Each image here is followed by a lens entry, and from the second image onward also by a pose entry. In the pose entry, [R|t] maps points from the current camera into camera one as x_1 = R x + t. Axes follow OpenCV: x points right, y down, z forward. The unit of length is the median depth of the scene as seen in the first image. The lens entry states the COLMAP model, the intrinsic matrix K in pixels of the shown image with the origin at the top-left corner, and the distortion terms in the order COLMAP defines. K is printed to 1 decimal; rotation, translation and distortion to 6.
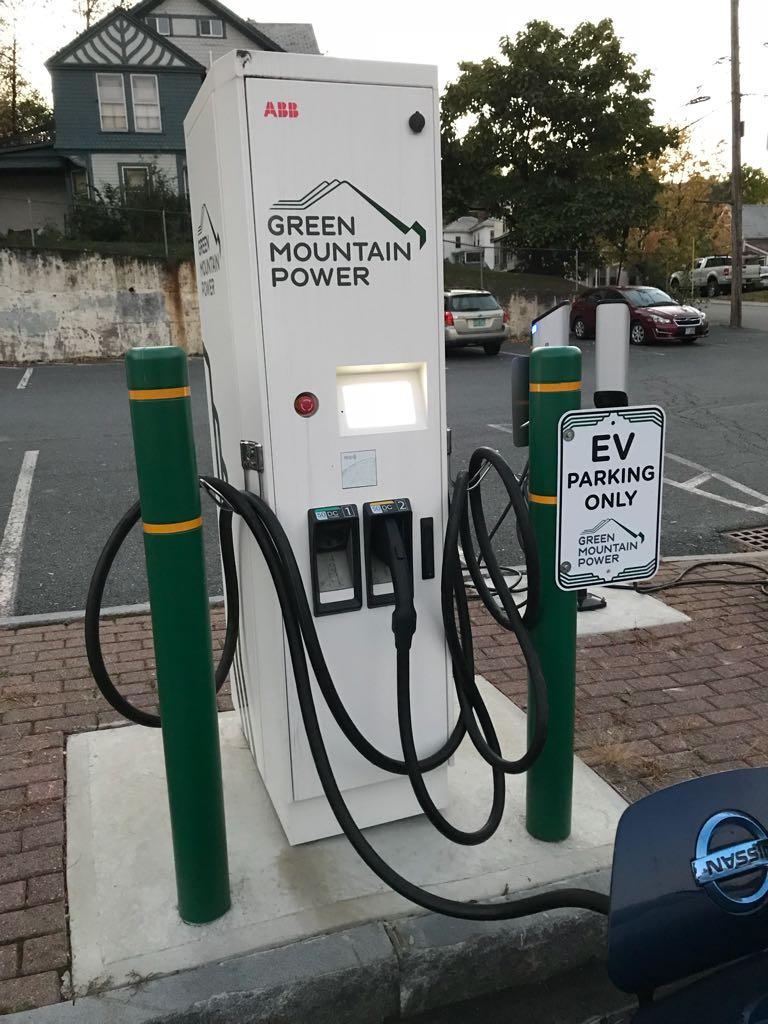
lens RADIAL K [[832.8, 0, 384.0], [0, 832.8, 512.0], [0, 0, 1]] dist [0.053061, -0.130760]
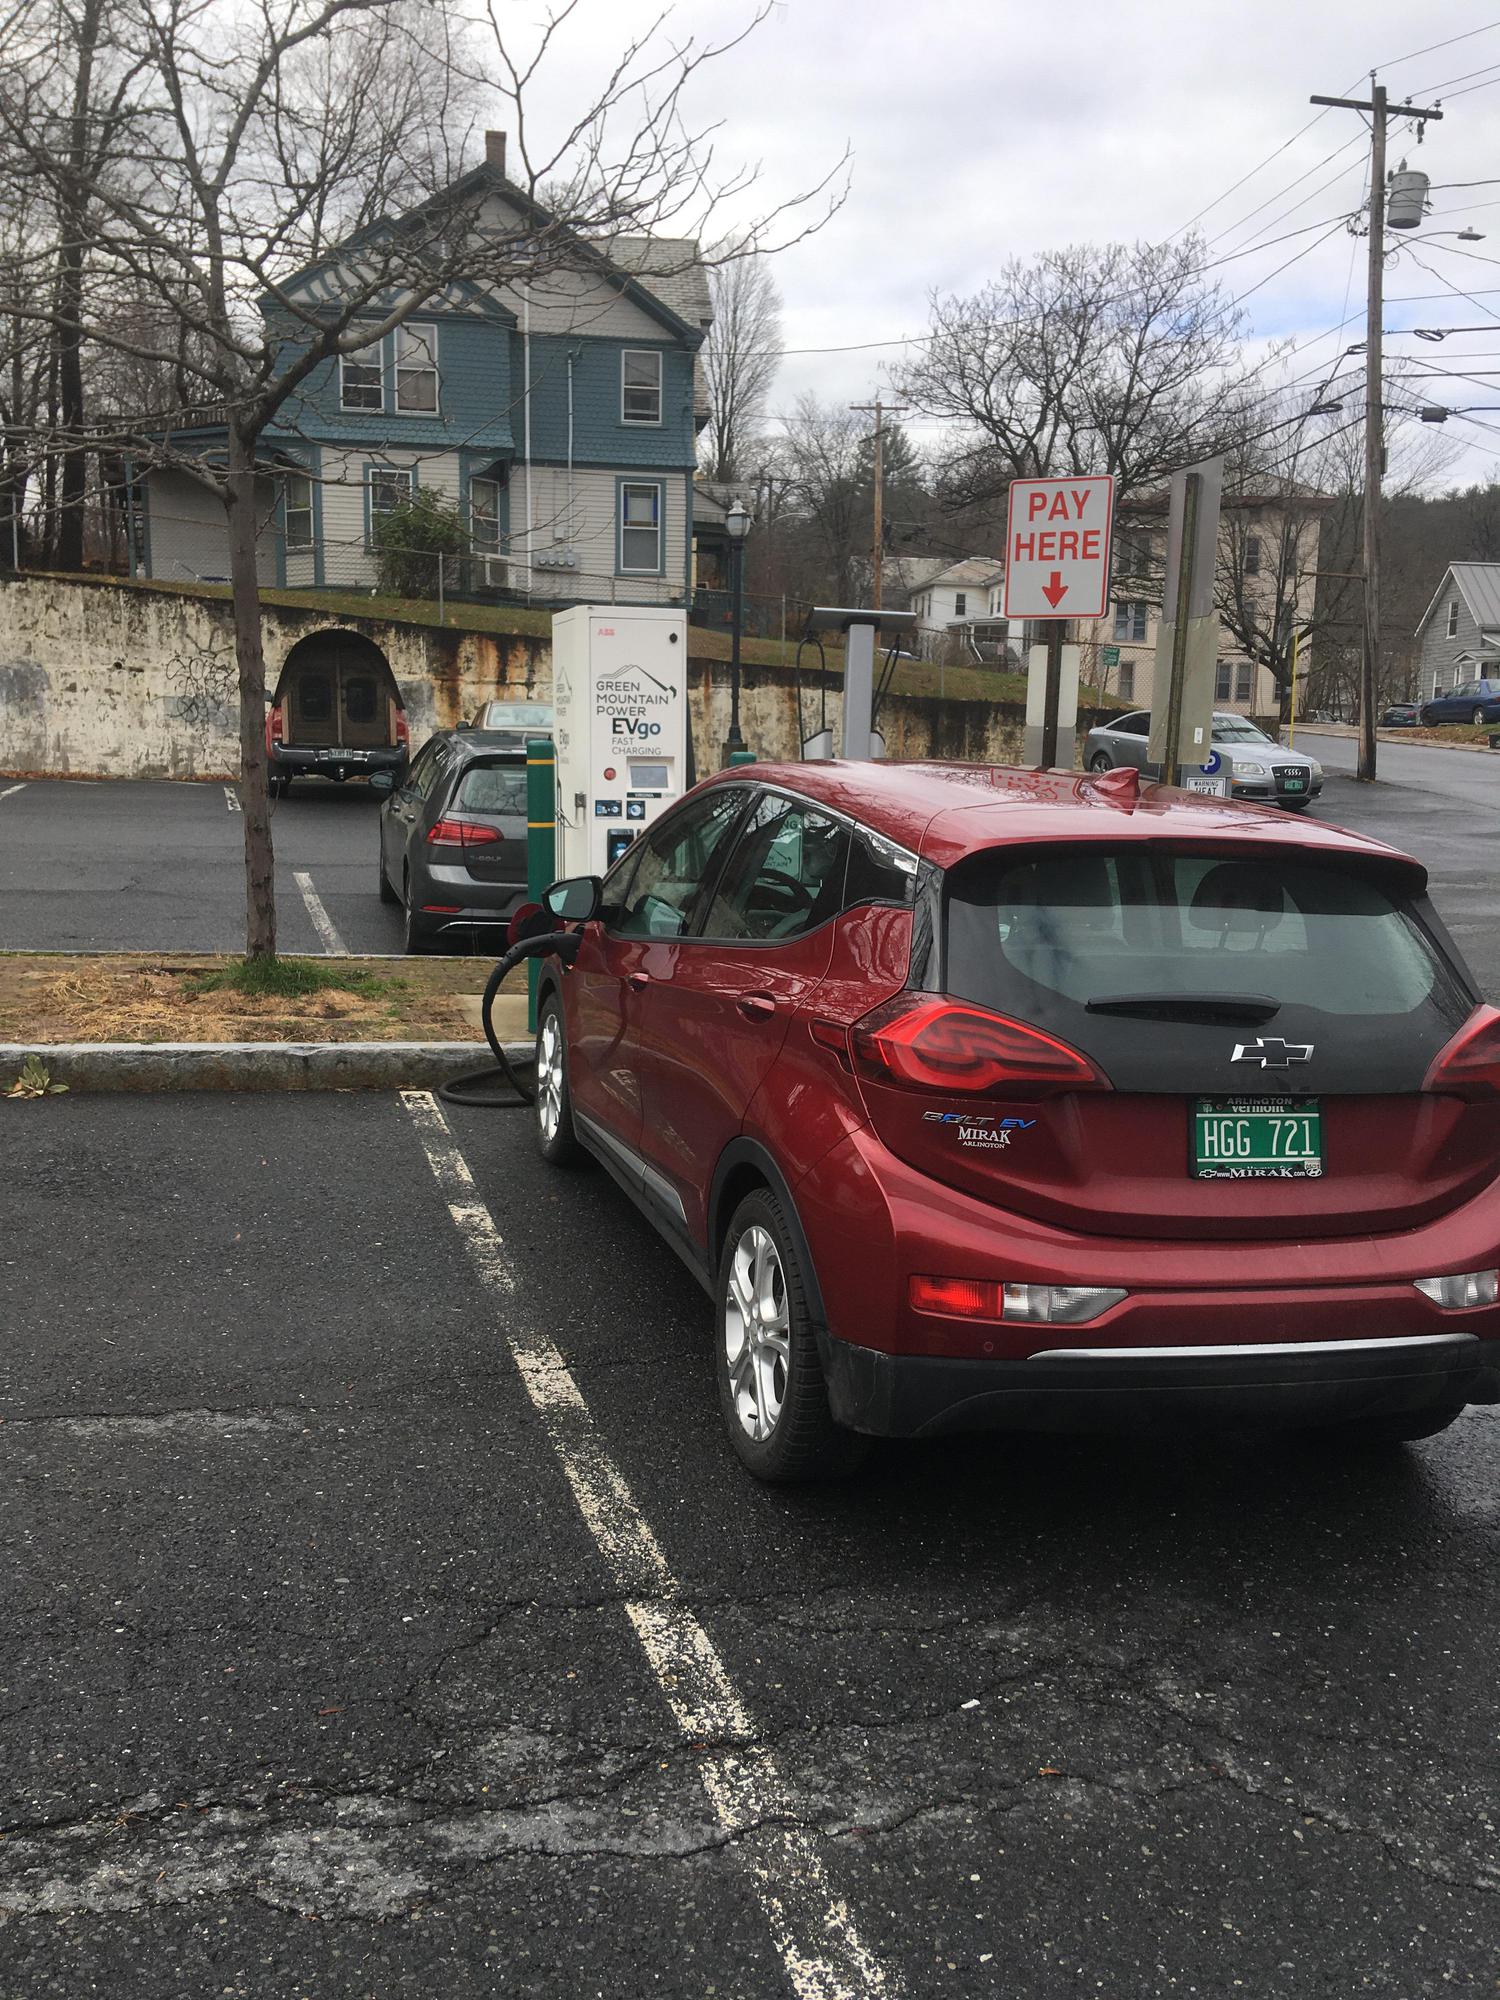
lens RADIAL K [[1759.3, 0, 750.0], [0, 1759.3, 1000.0], [0, 0, 1]] dist [0.067547, 0.000617]
pose [[0.997704, 0.055292, -0.039111, 0.405580], [-0.058253, 0.995160, -0.079140, 0.673623], [0.034546, 0.081237, 0.996096, -2.921466]]
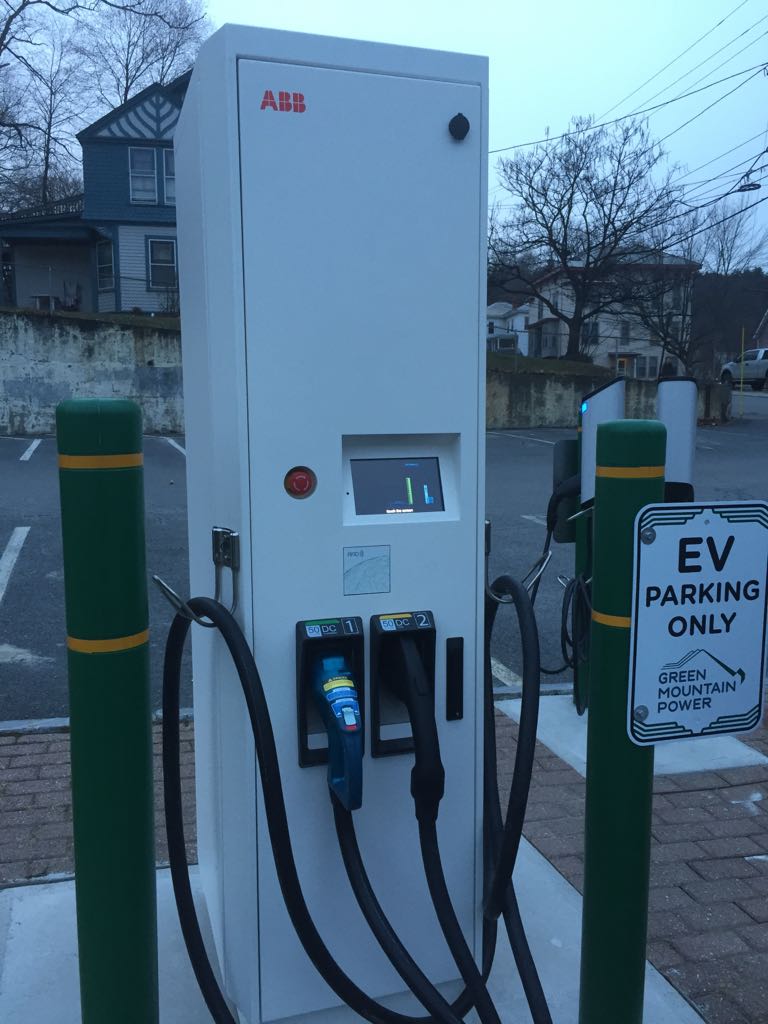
lens RADIAL K [[869.5, 0, 401.4], [0, 869.5, 513.4], [0, 0, 1]] dist [0.018049, 0.005229]
pose [[0.999312, 0.036254, -0.007881, 0.004984], [-0.036869, 0.994110, -0.101913, -0.023523], [0.004140, 0.102134, 0.994762, 0.211305]]
